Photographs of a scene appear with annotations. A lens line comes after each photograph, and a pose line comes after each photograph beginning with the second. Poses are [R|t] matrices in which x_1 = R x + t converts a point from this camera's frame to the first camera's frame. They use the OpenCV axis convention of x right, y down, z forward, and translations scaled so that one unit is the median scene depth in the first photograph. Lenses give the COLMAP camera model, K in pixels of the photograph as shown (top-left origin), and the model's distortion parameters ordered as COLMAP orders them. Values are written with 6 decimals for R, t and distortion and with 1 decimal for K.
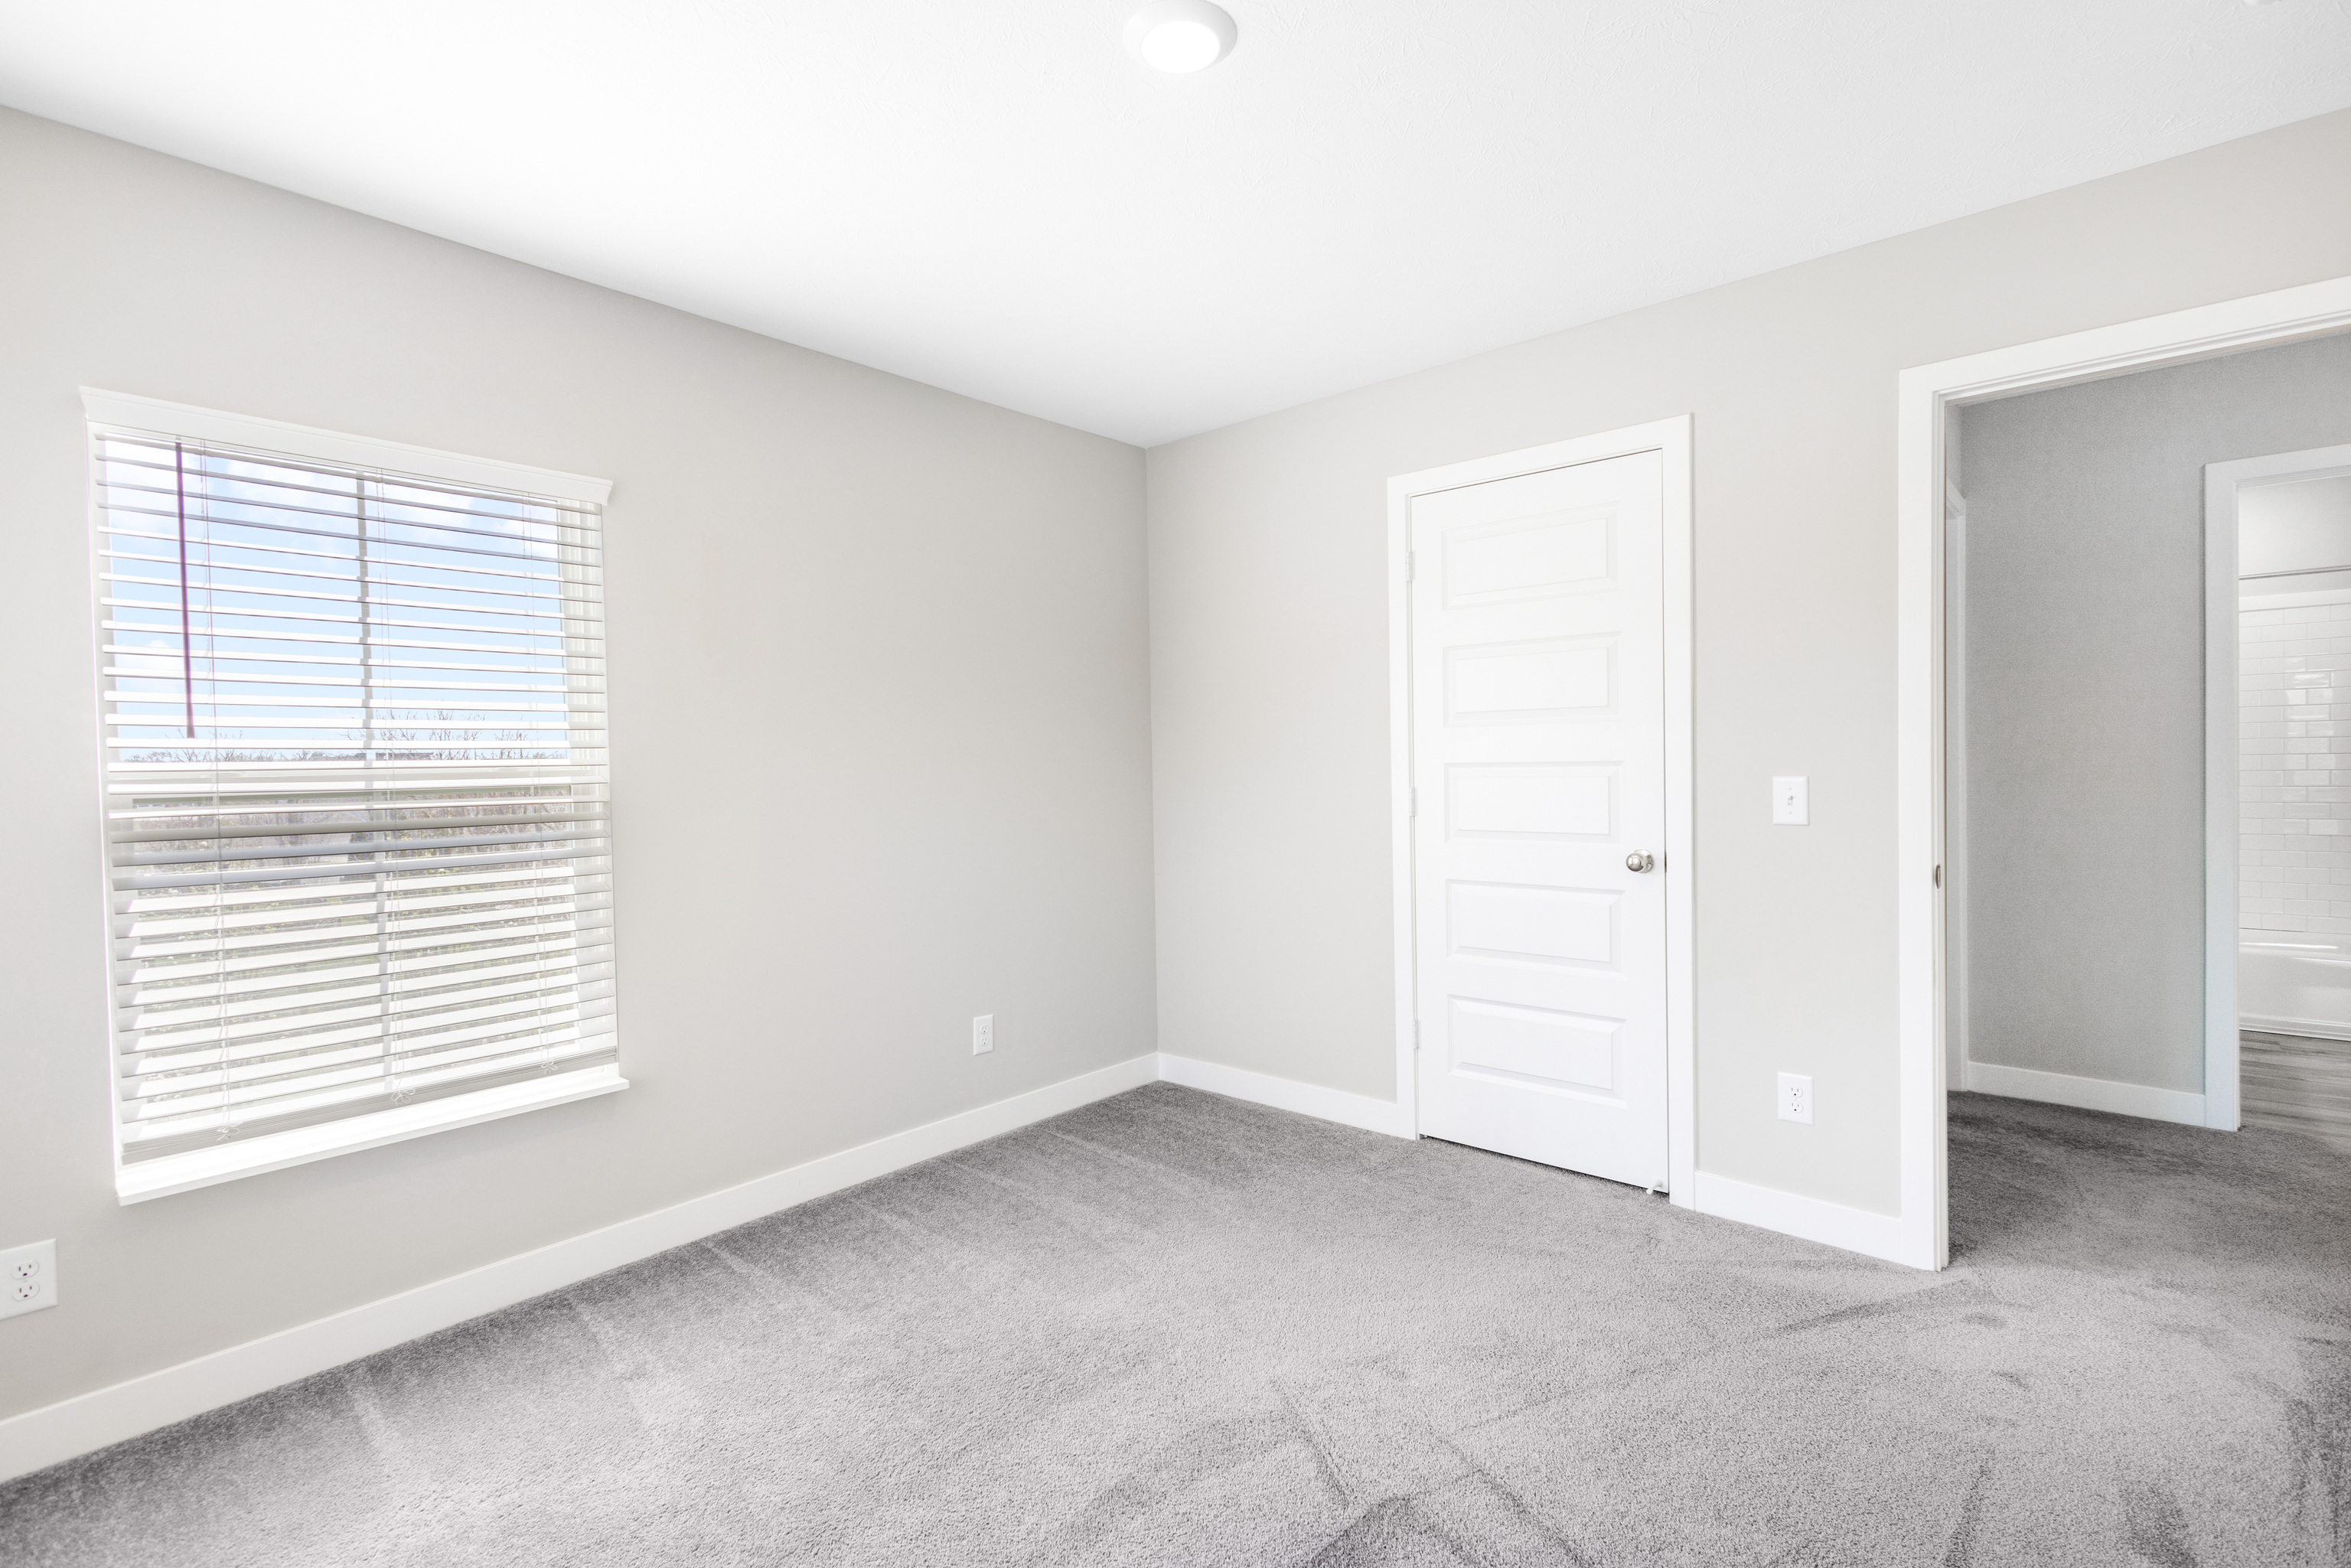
lens RADIAL K [[1073.5, 0, 1176.7], [0, 1073.5, 779.6], [0, 0, 1]] dist [0.008462, -0.003056]
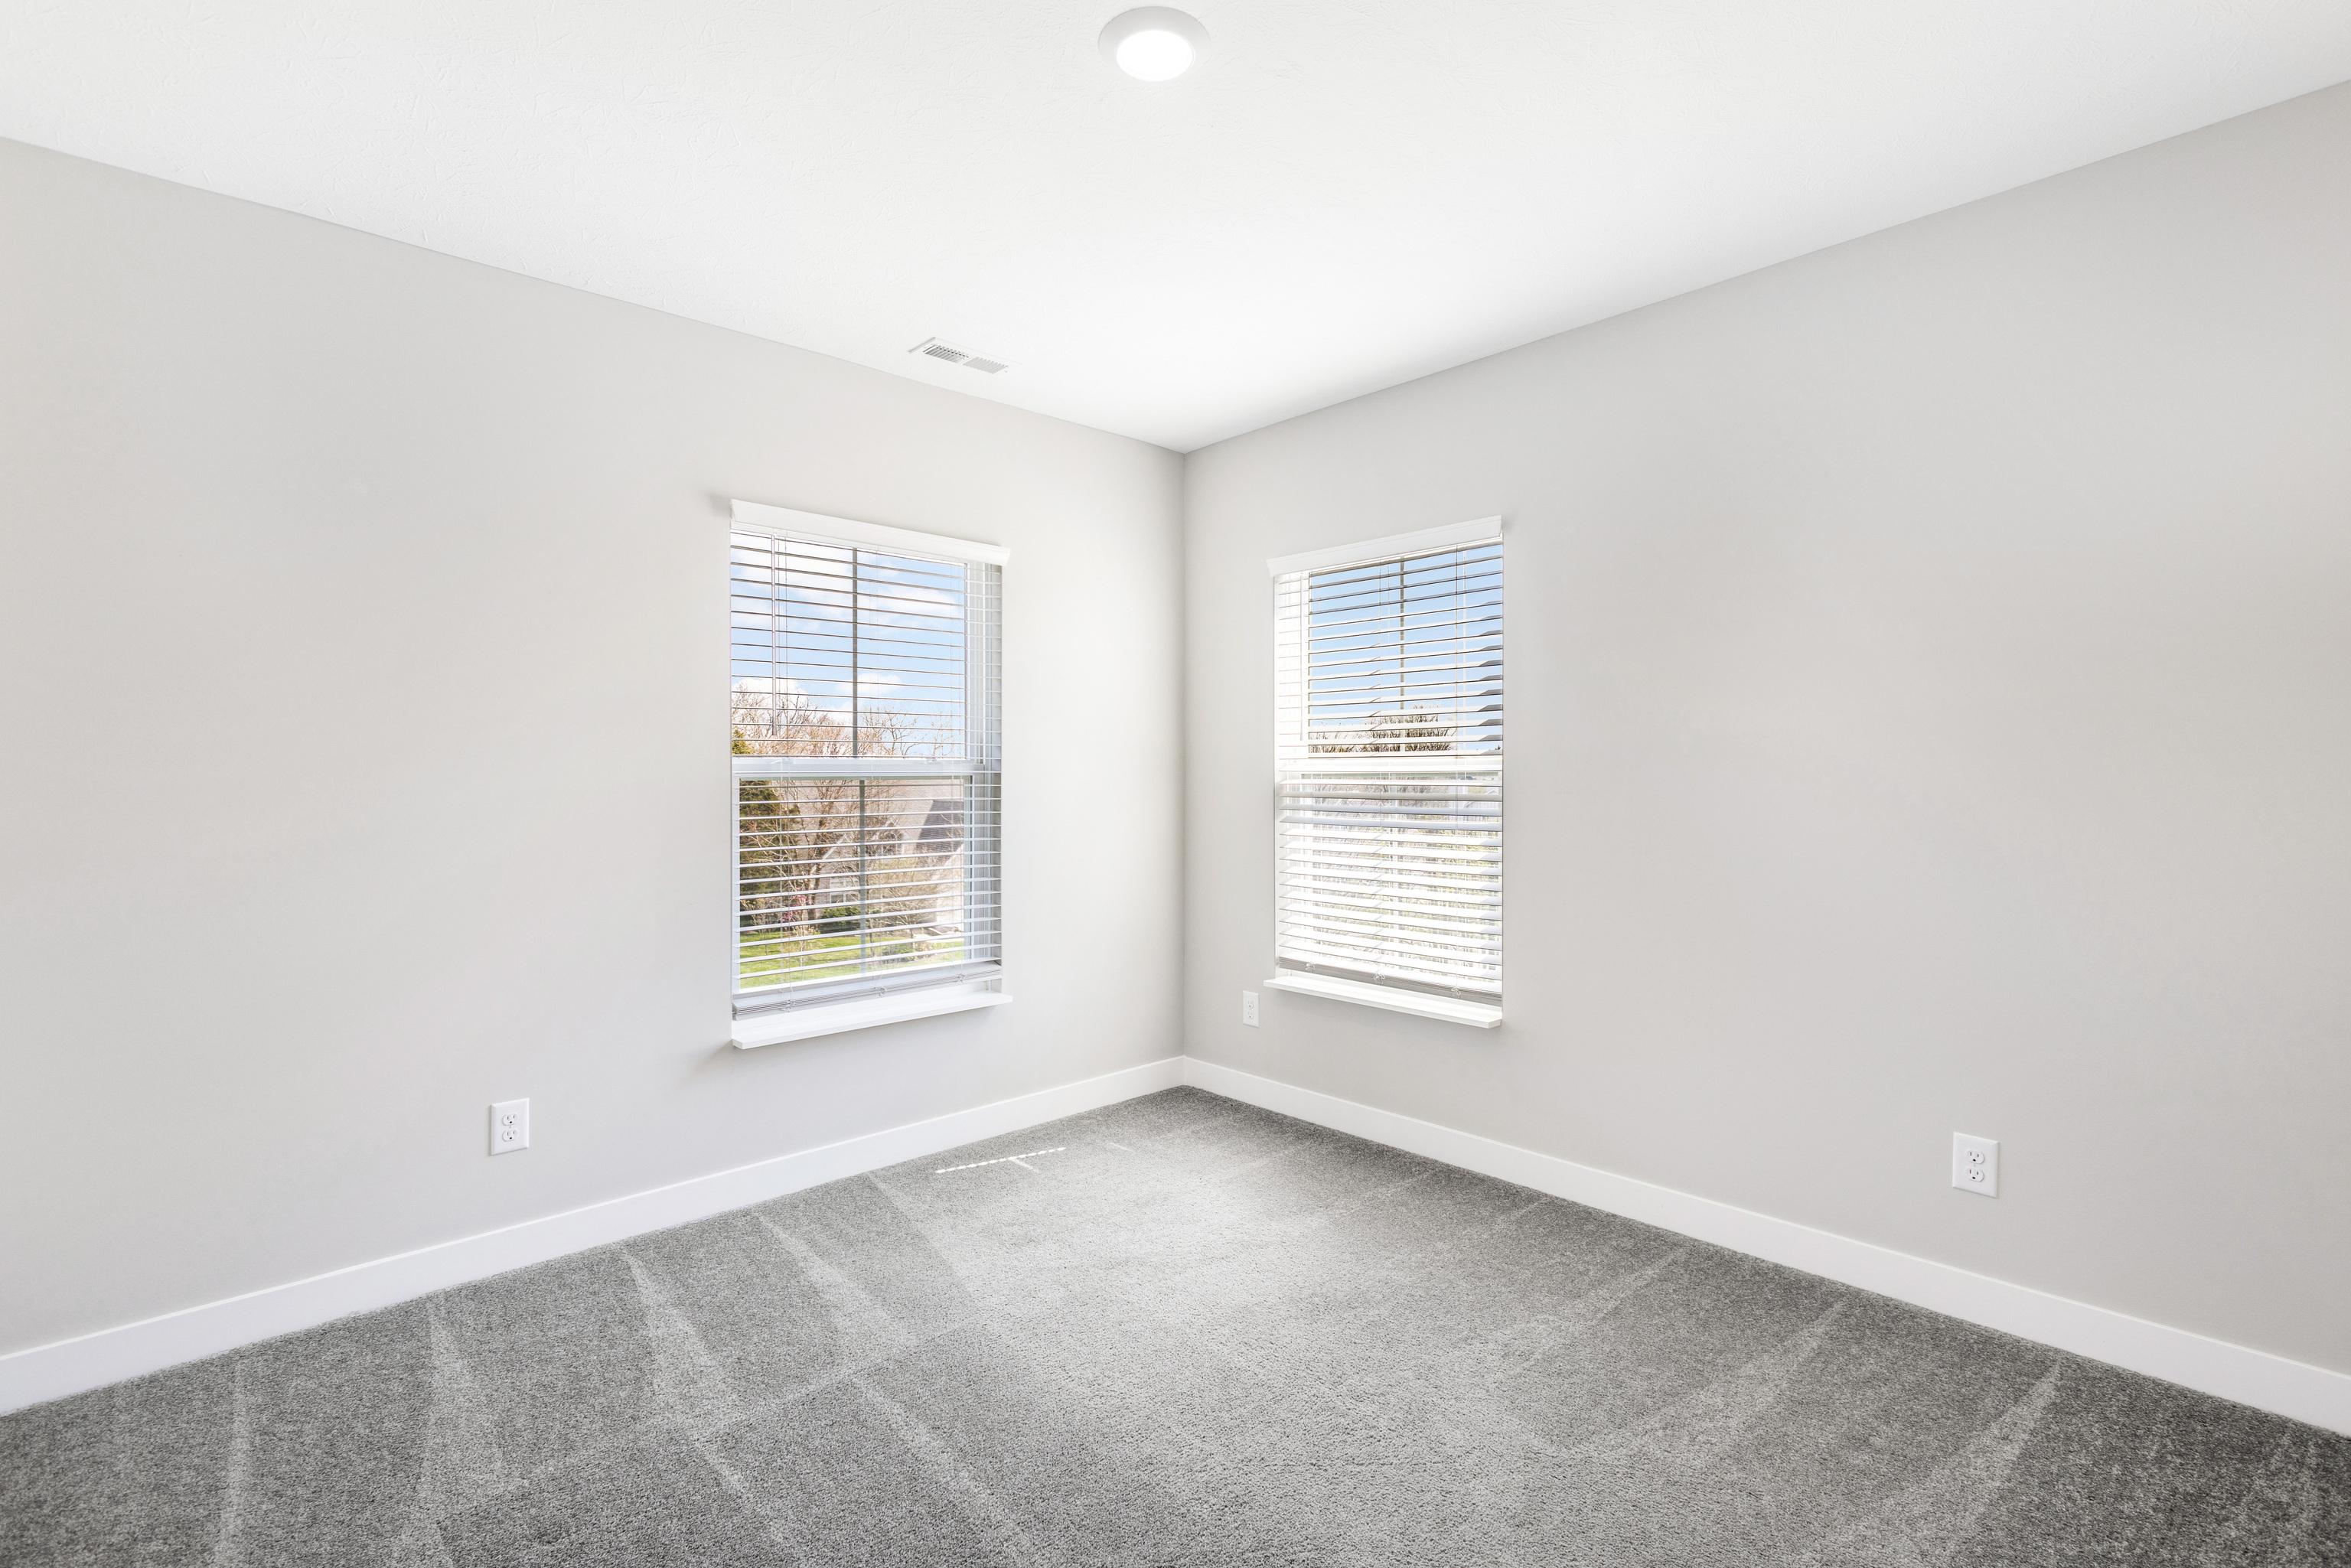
lens RADIAL K [[1073.5, 0, 1179.8], [0, 1073.5, 787.5], [0, 0, 1]] dist [0.008462, -0.003056]
pose [[-0.085703, 0.037830, -0.995602, 0.670206], [-0.008765, 0.999212, 0.038722, -0.021098], [0.996282, 0.012045, -0.085304, 0.739606]]
